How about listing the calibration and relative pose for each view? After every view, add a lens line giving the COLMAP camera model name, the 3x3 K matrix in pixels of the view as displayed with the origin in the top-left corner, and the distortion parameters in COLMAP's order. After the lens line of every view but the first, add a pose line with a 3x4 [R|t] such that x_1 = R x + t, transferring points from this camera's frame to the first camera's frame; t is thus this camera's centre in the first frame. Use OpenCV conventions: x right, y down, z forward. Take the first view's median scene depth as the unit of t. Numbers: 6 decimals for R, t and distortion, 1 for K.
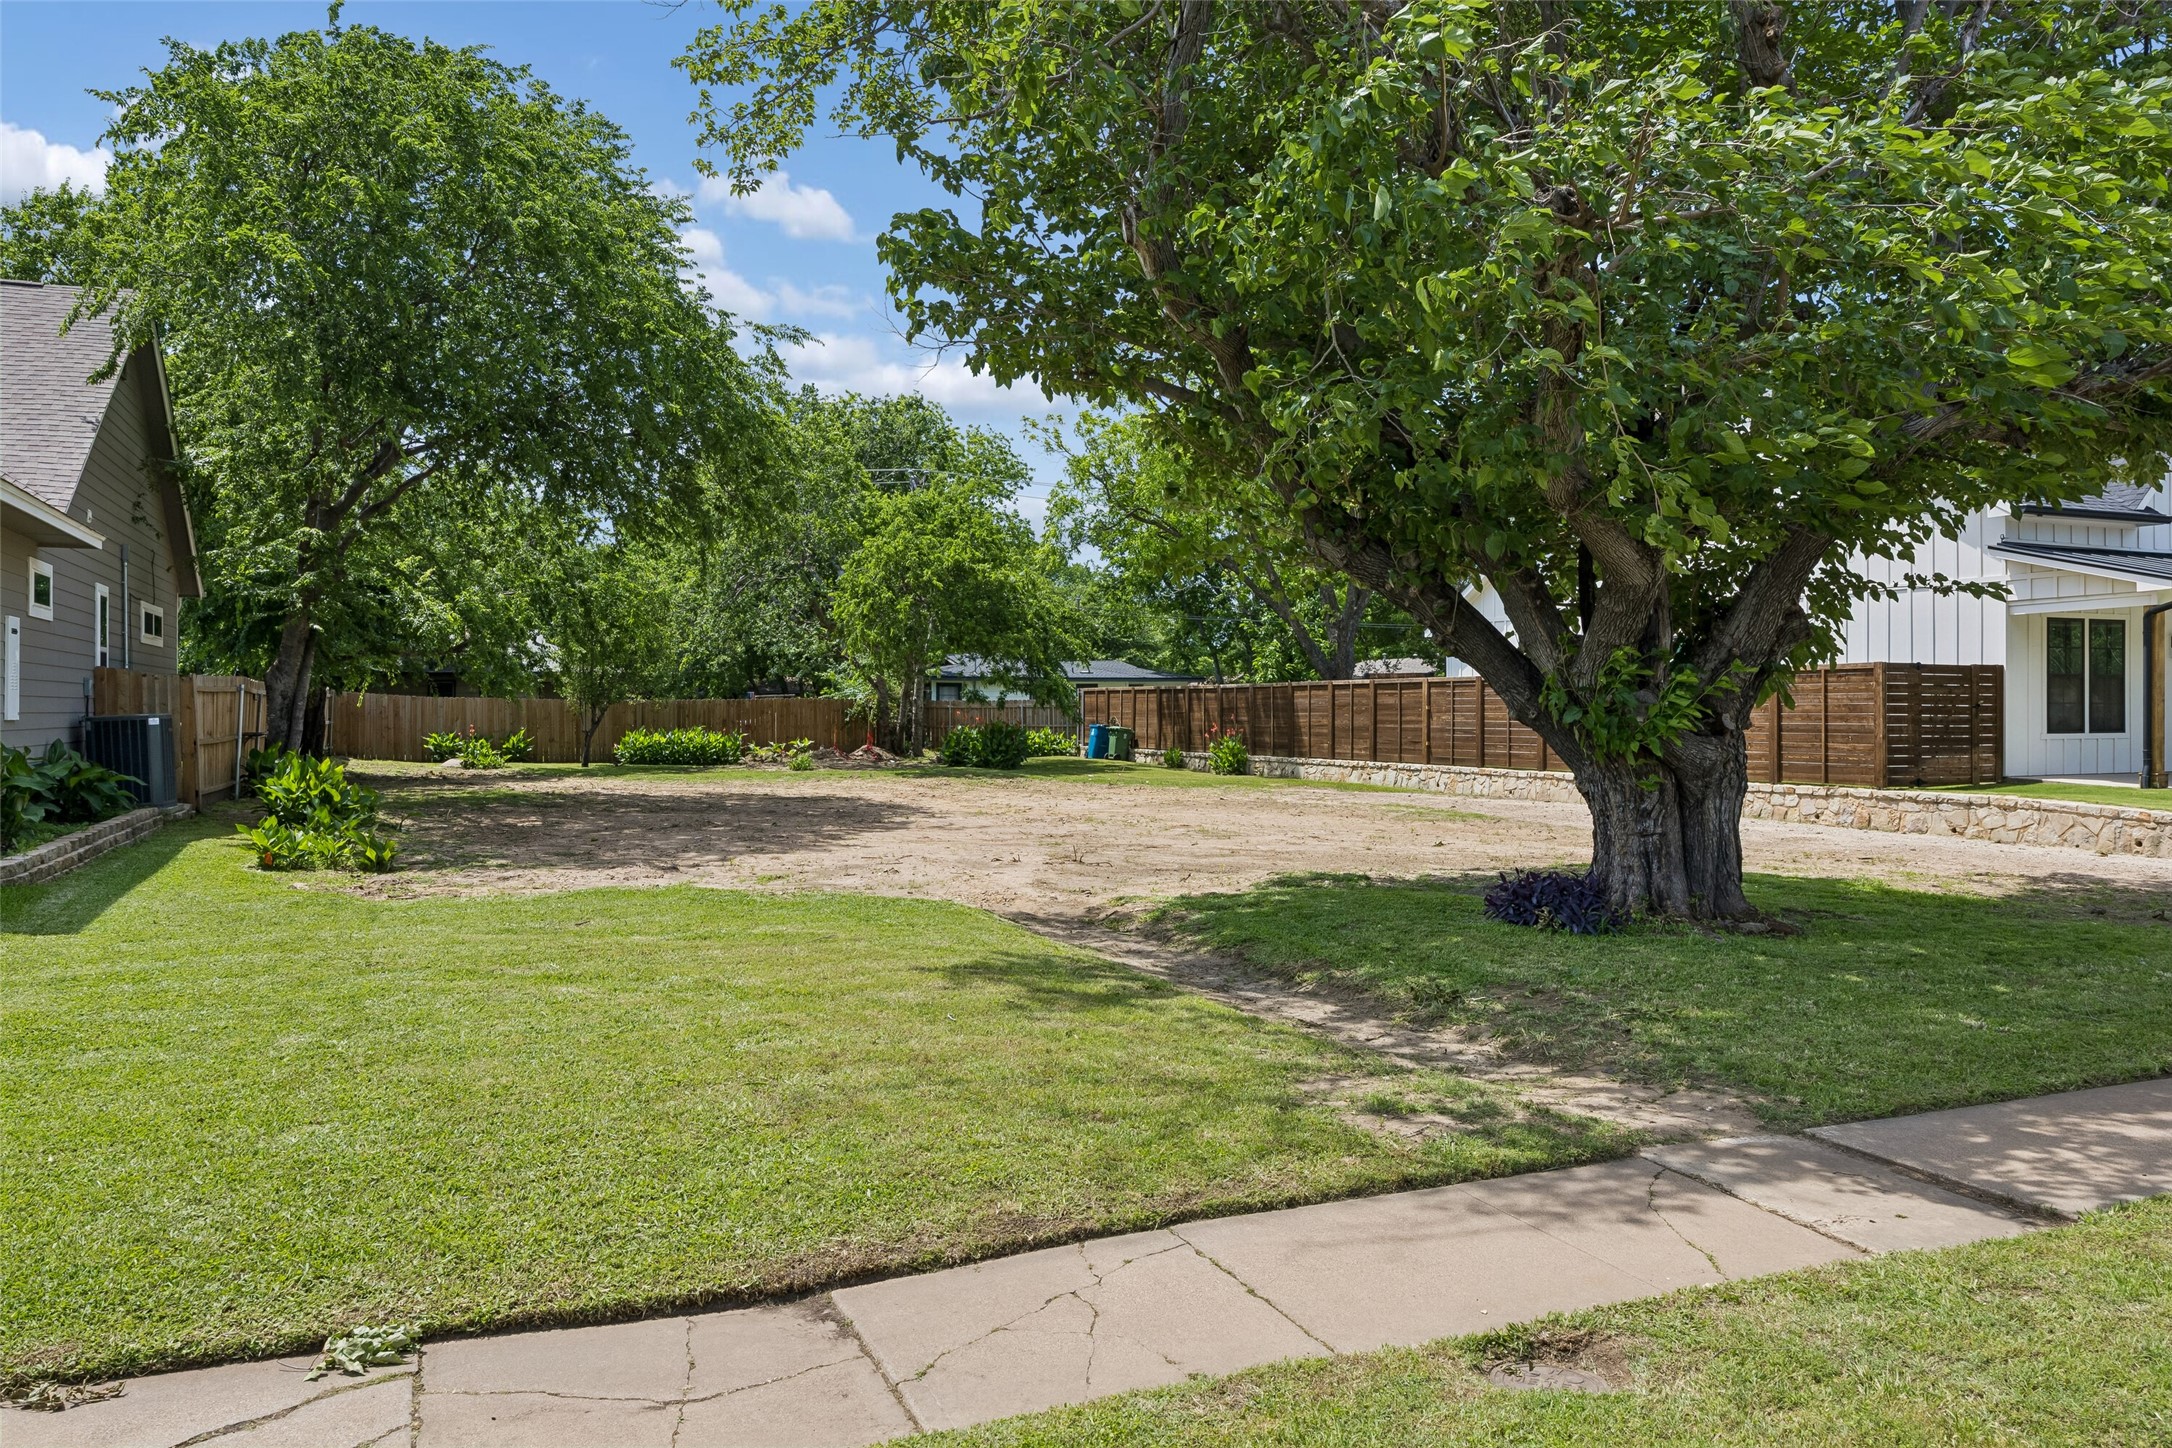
lens RADIAL K [[1539.7, 0, 1088.5], [0, 1539.7, 721.3], [0, 0, 1]] dist [-0.001823, -0.002126]
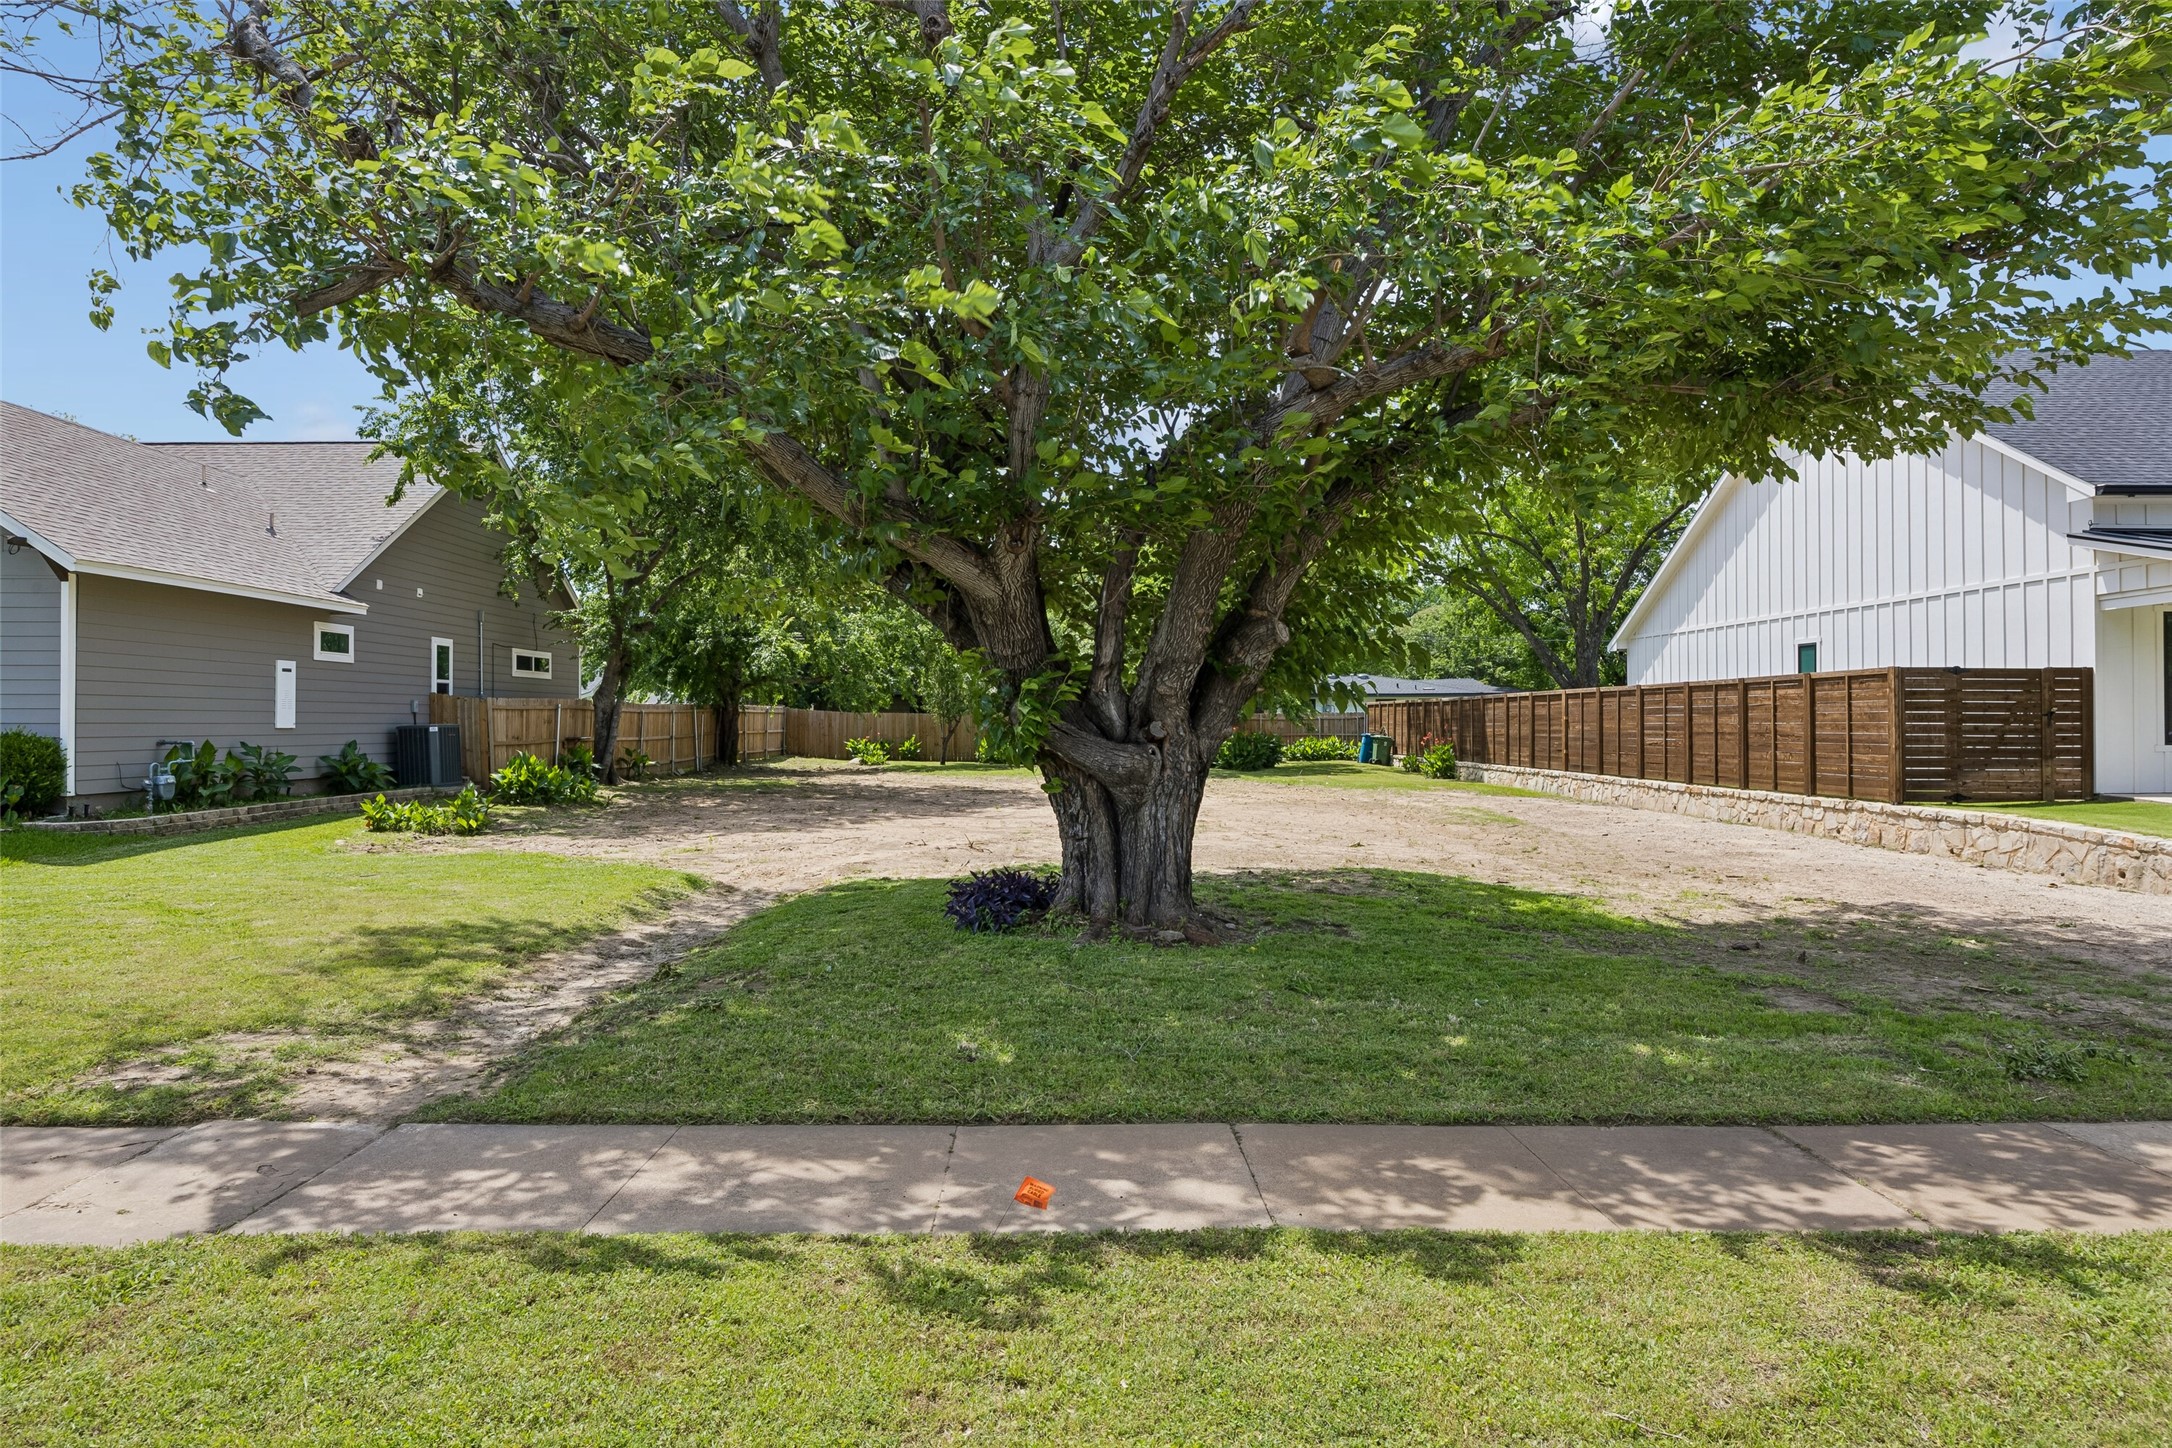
lens RADIAL K [[1237.4, 0, 1081.7], [0, 1237.4, 717.4], [0, 0, 1]] dist [-0.007159, -0.000756]
pose [[0.918630, -0.003073, -0.395106, 0.352350], [-0.001420, 0.999938, -0.011078, 0.000952], [0.395116, 0.010737, 0.918569, 0.123735]]
